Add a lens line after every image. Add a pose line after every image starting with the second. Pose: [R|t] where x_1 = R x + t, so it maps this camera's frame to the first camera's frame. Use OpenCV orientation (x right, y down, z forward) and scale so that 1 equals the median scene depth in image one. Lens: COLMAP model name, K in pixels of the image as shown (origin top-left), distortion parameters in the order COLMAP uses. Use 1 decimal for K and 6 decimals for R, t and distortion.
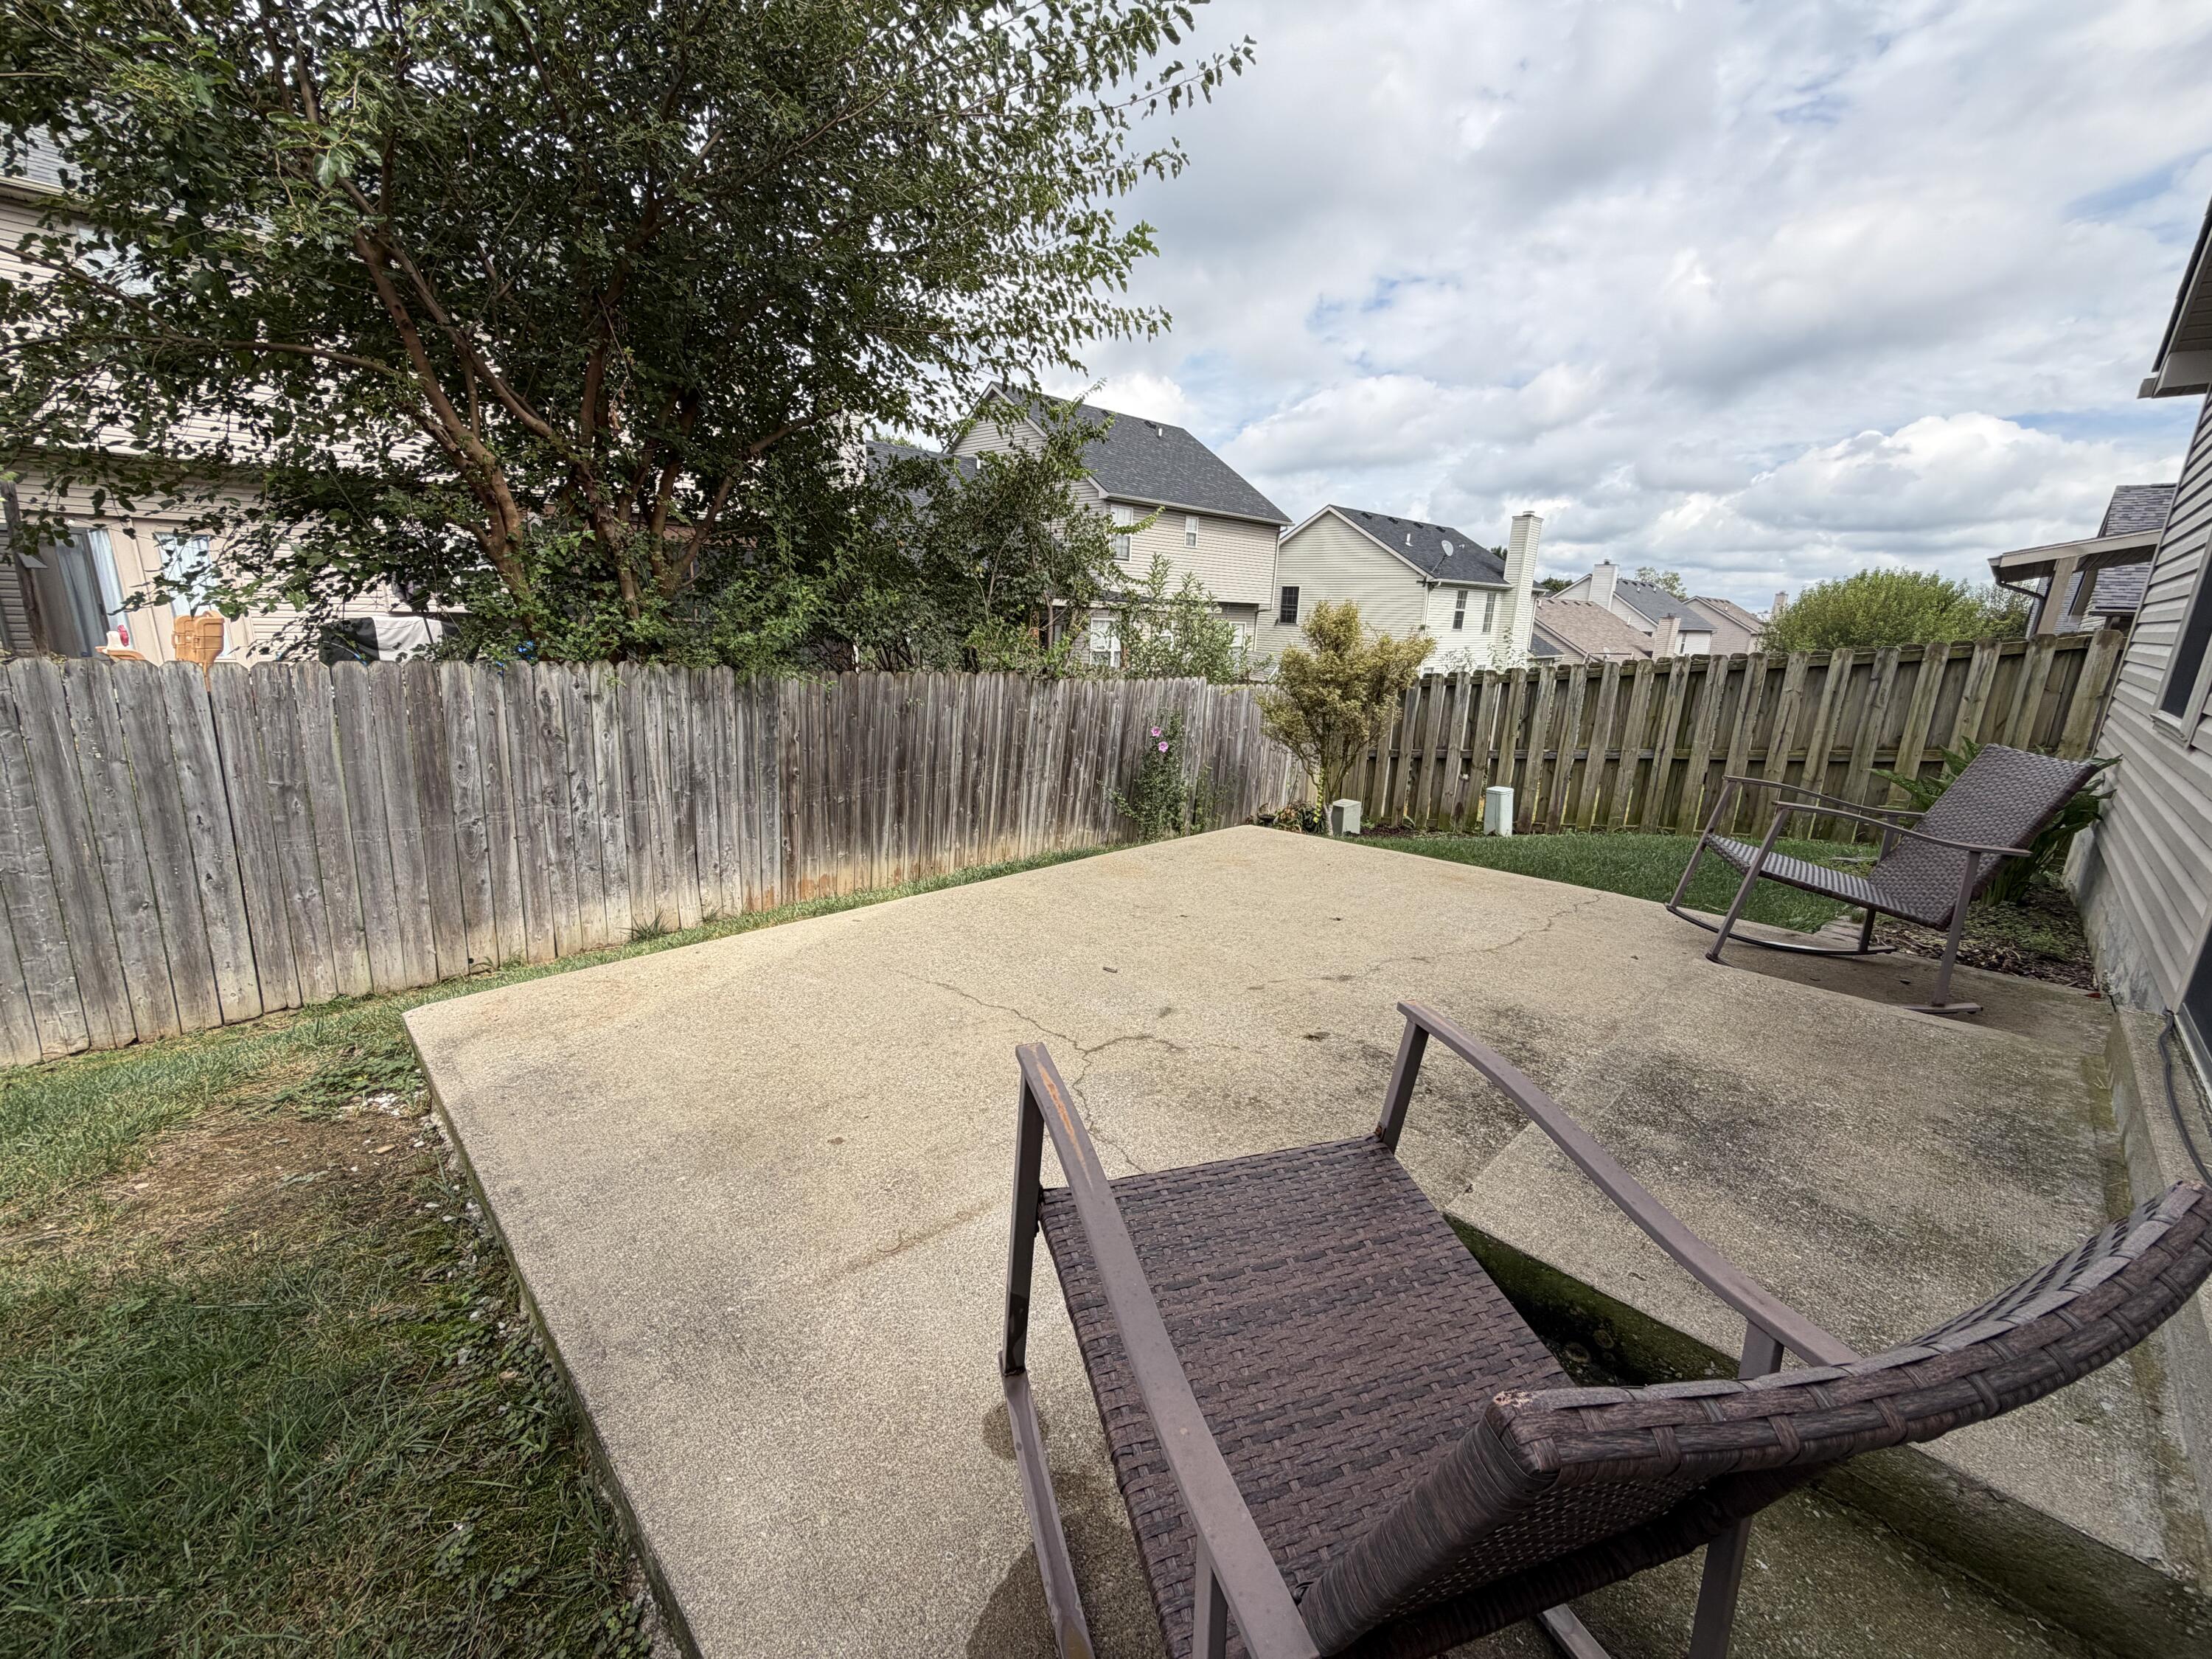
lens RADIAL K [[882.6, 0, 1101.2], [0, 882.6, 830.8], [0, 0, 1]] dist [0.000014, 0.000078]
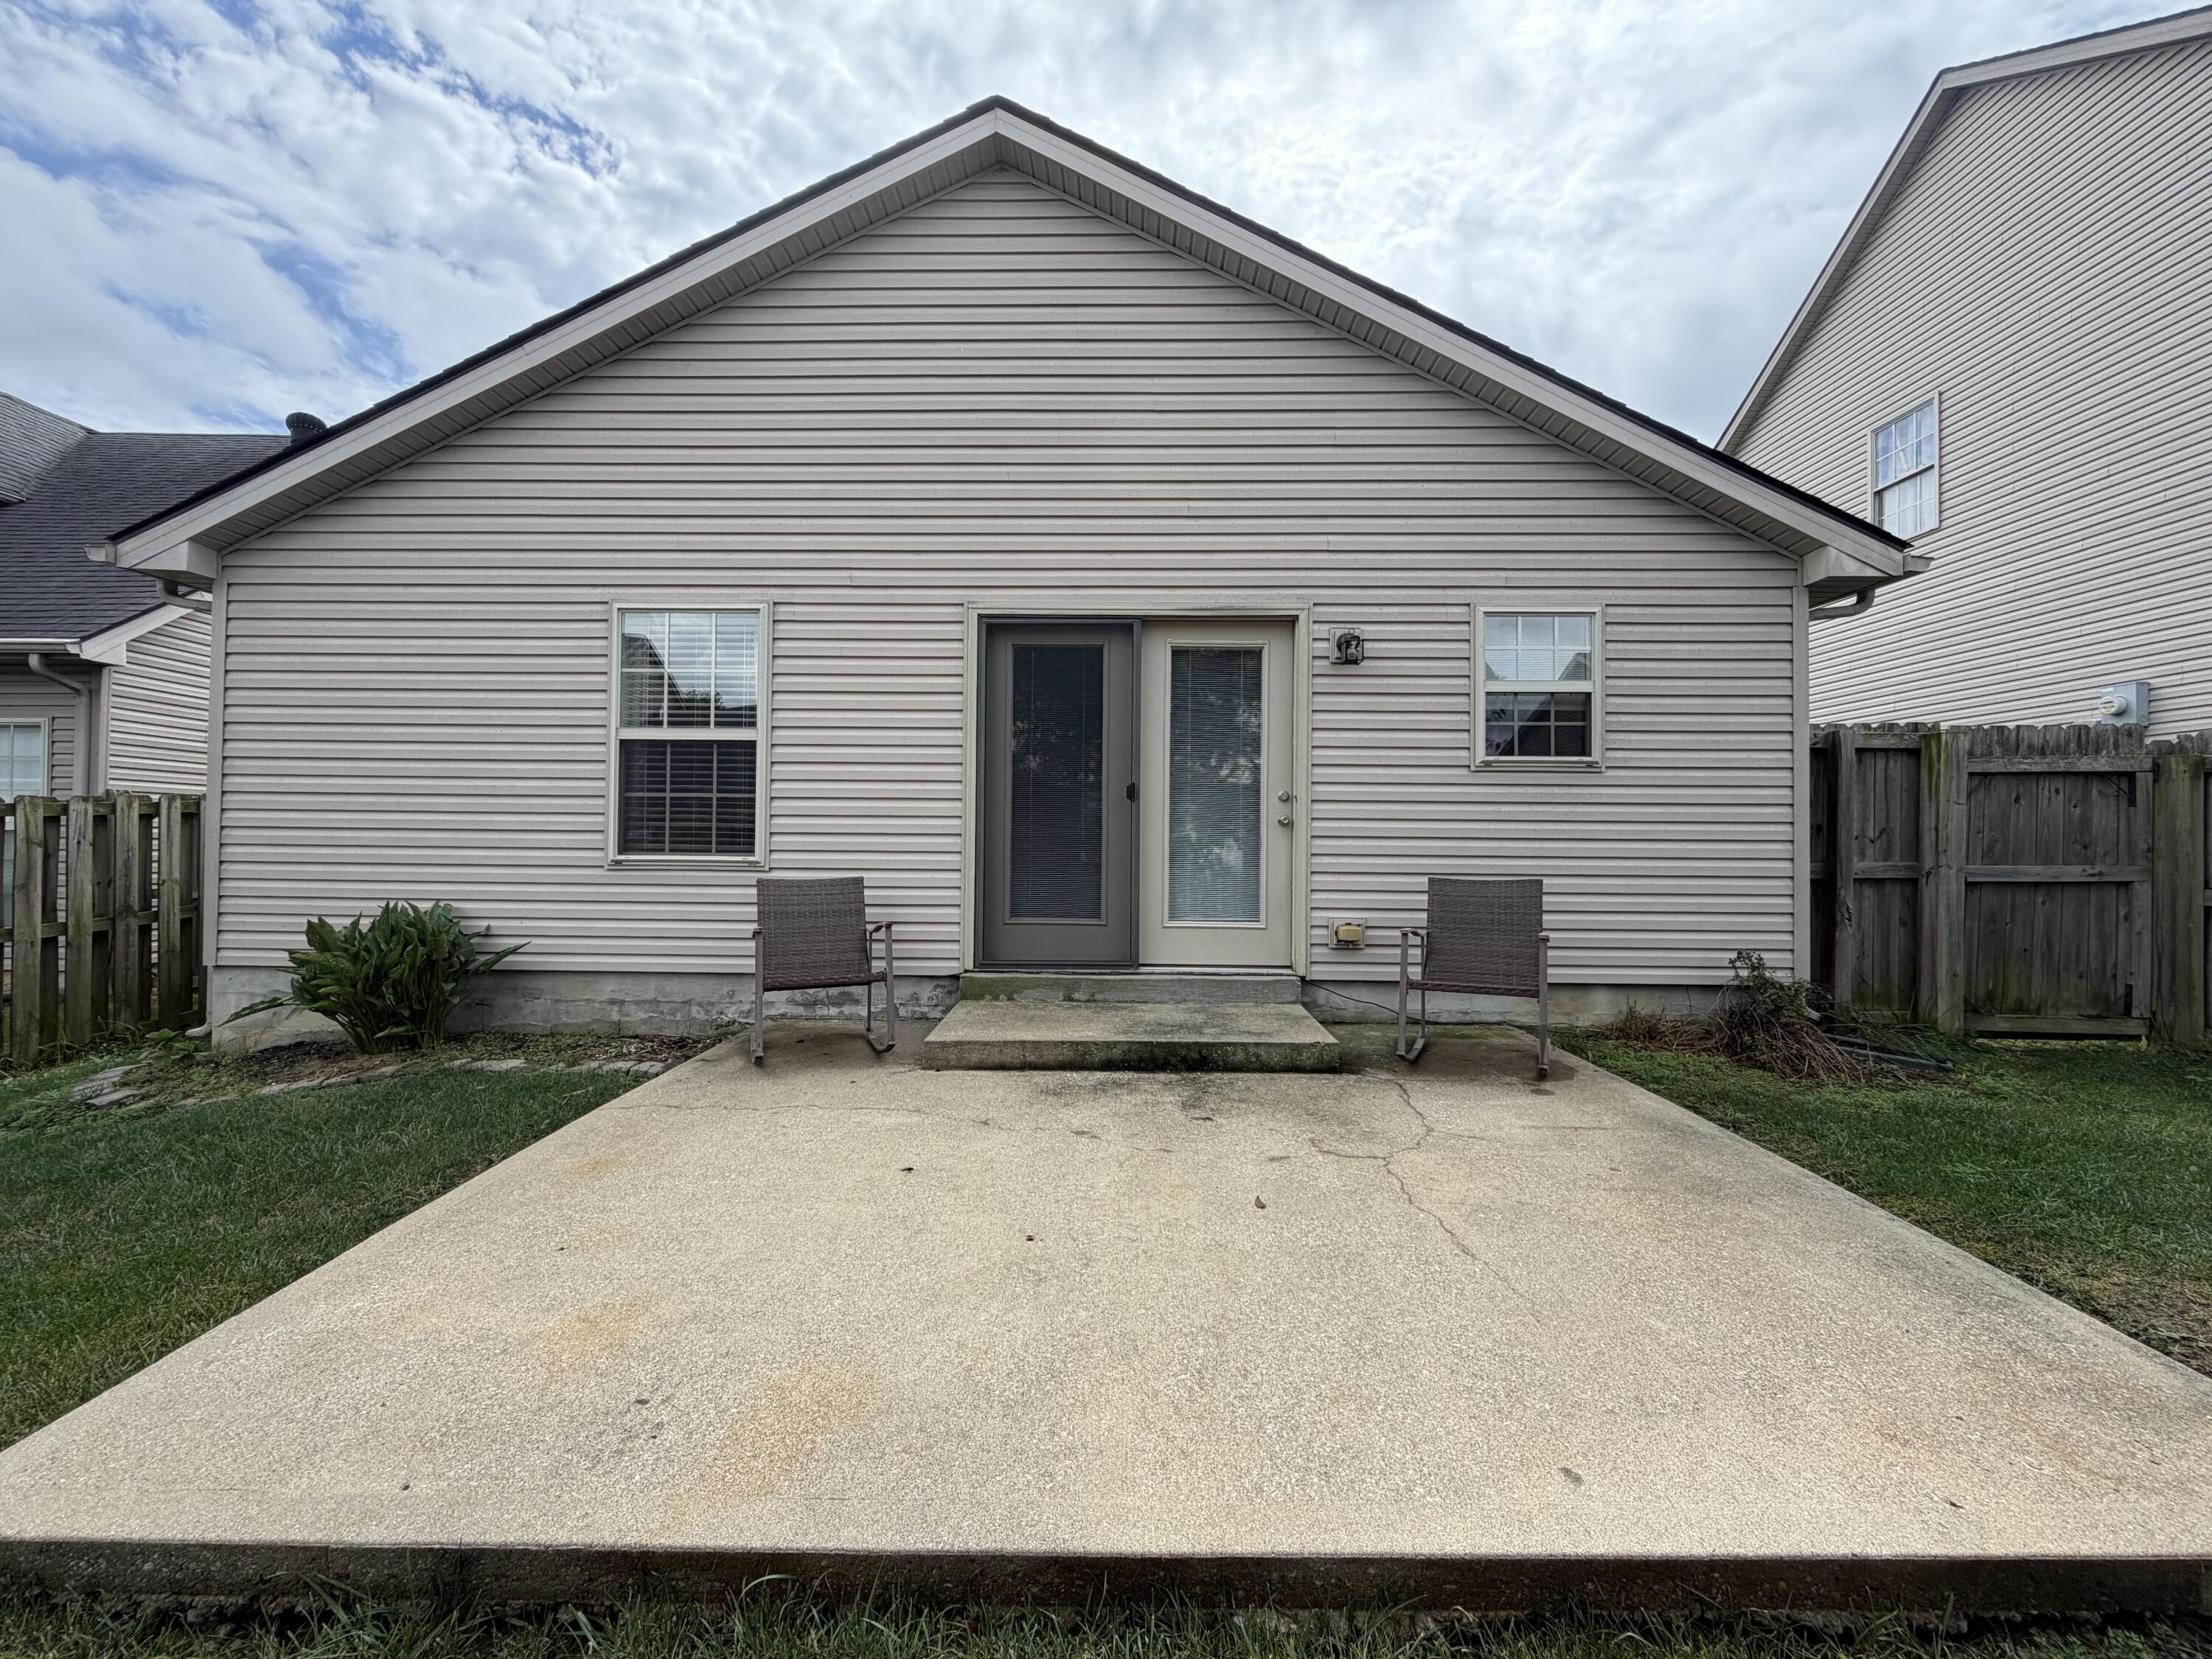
lens RADIAL K [[882.6, 0, 1101.2], [0, 882.6, 830.8], [0, 0, 1]] dist [0.000014, 0.000078]
pose [[-0.694470, -0.029796, 0.718905, -0.192418], [0.145761, 0.972600, 0.181117, -0.146532], [-0.704603, 0.230568, -0.671098, 0.634404]]
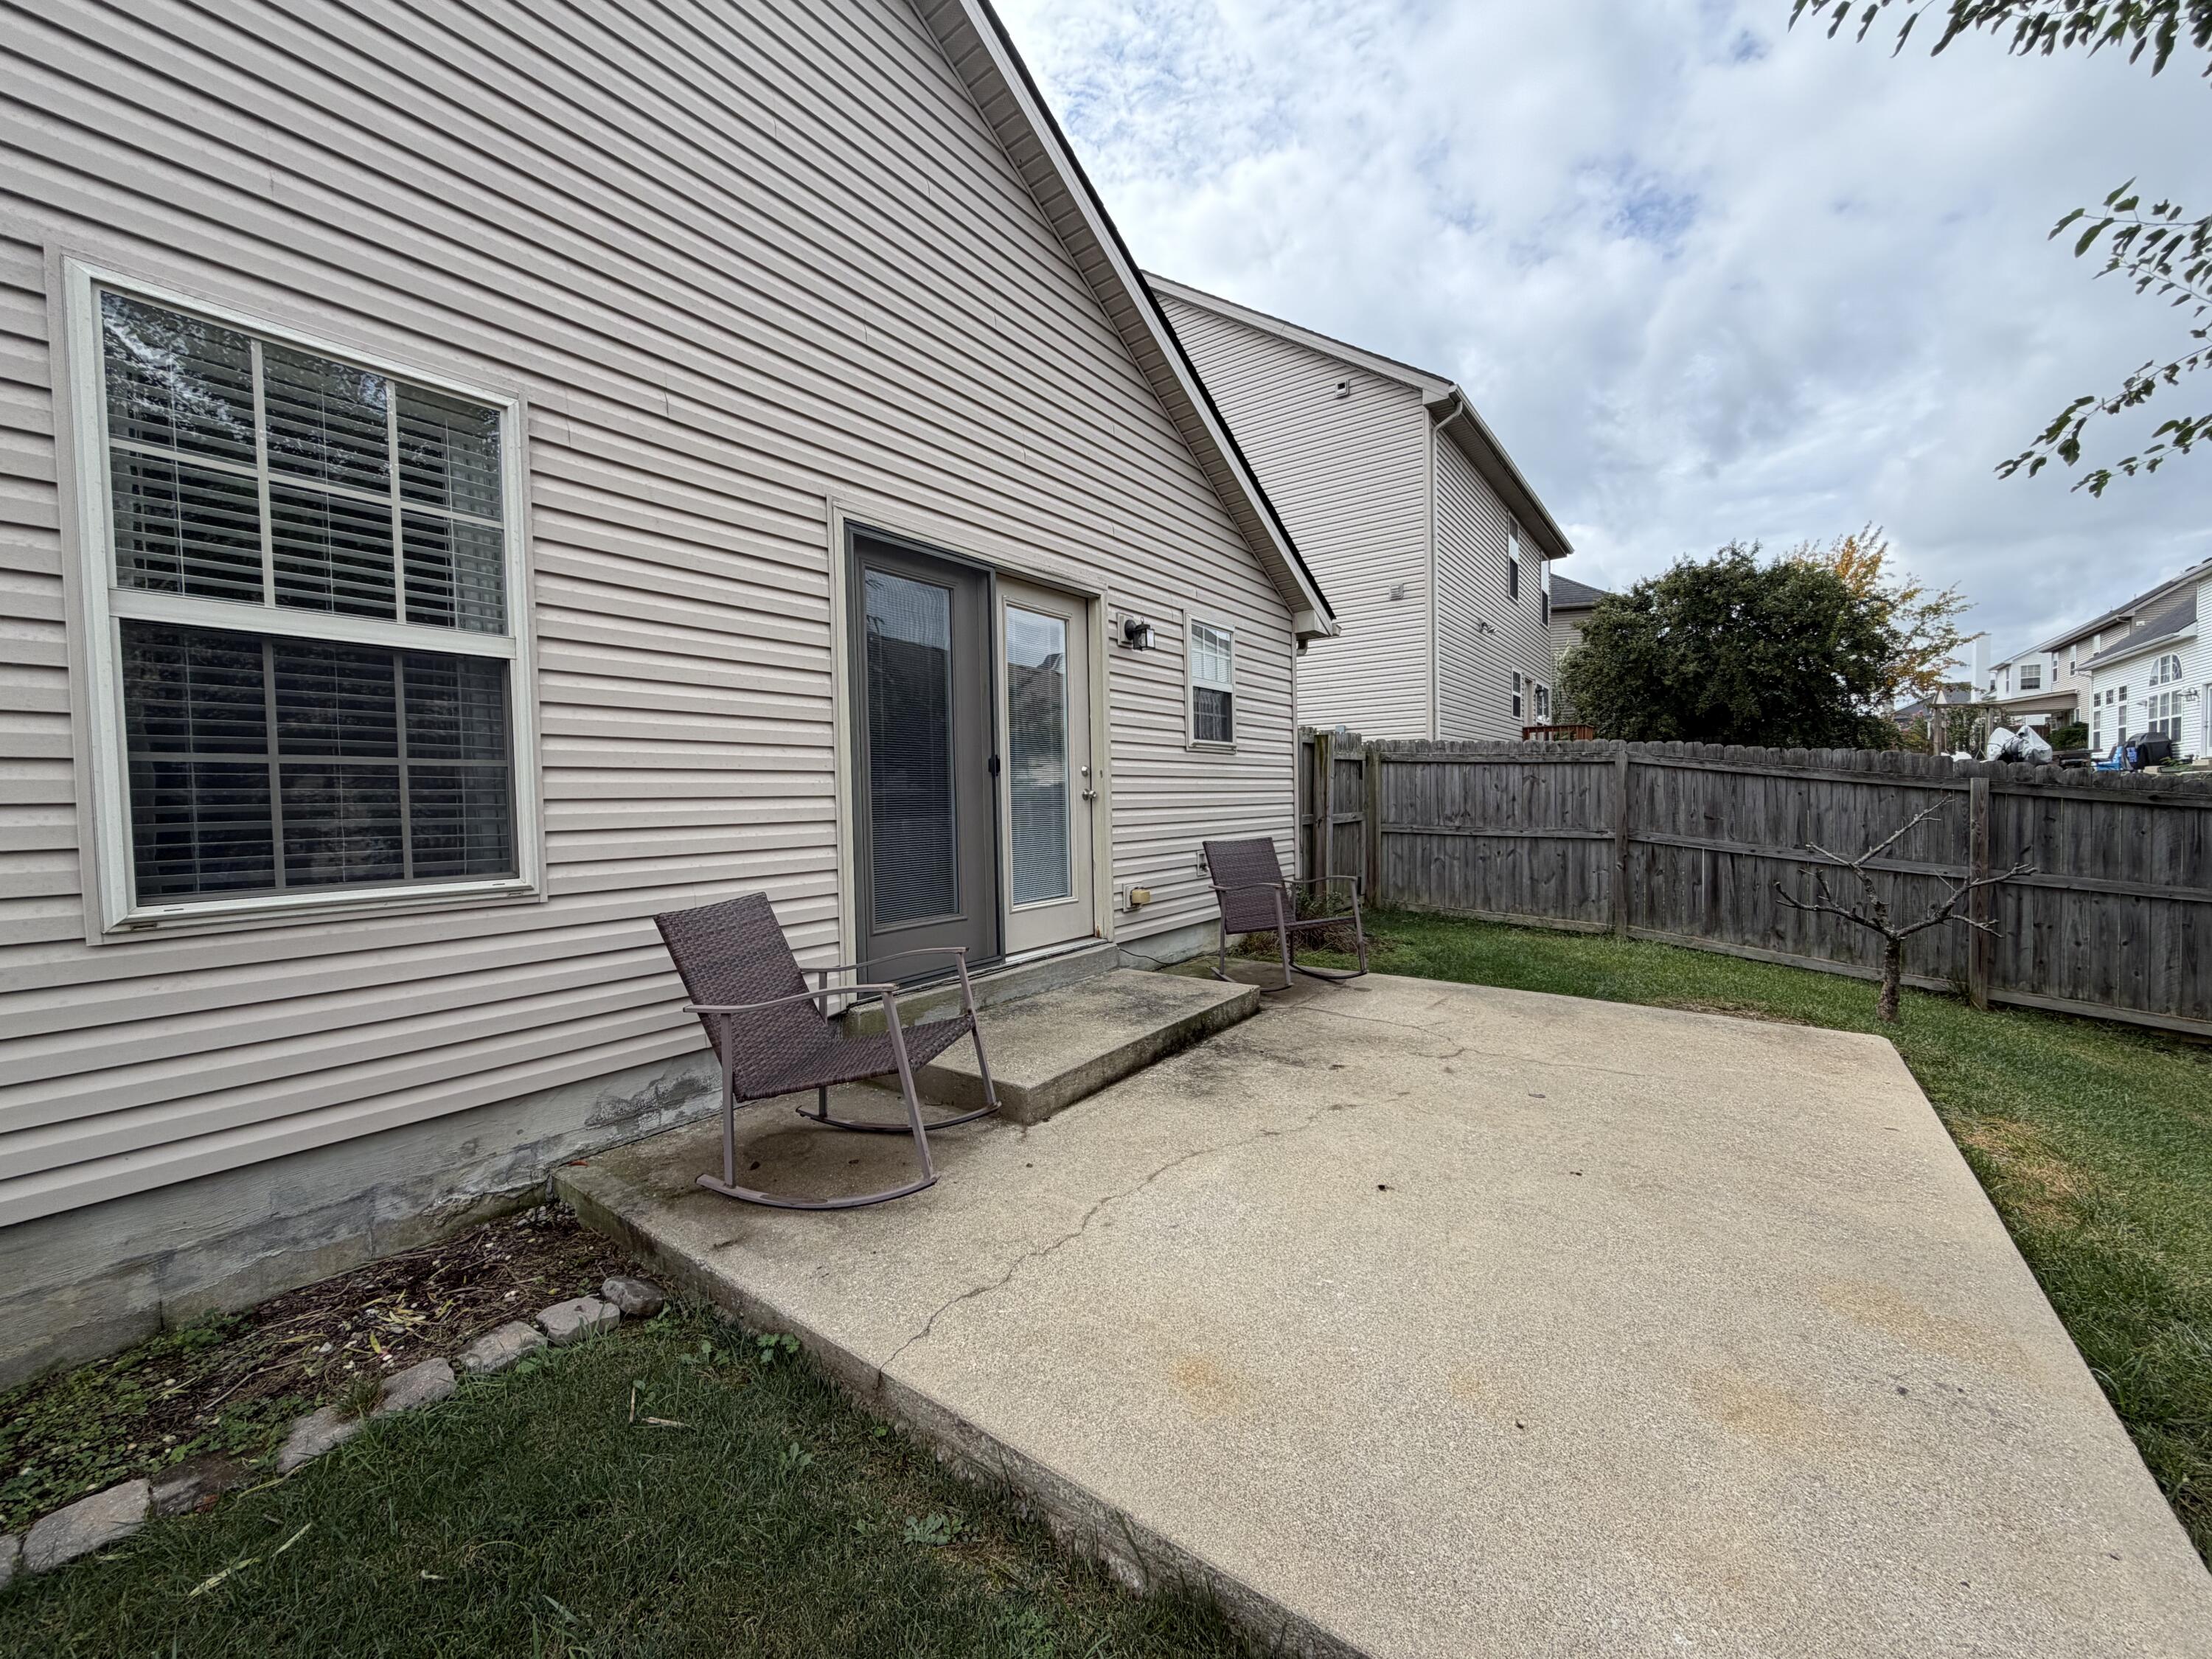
lens RADIAL K [[882.6, 0, 1101.2], [0, 882.6, 830.8], [0, 0, 1]] dist [0.000014, 0.000078]
pose [[-0.985889, -0.007927, -0.167212, 0.293790], [-0.053933, 0.960658, 0.272448, -0.172967], [0.158474, 0.277621, -0.947530, 0.744283]]
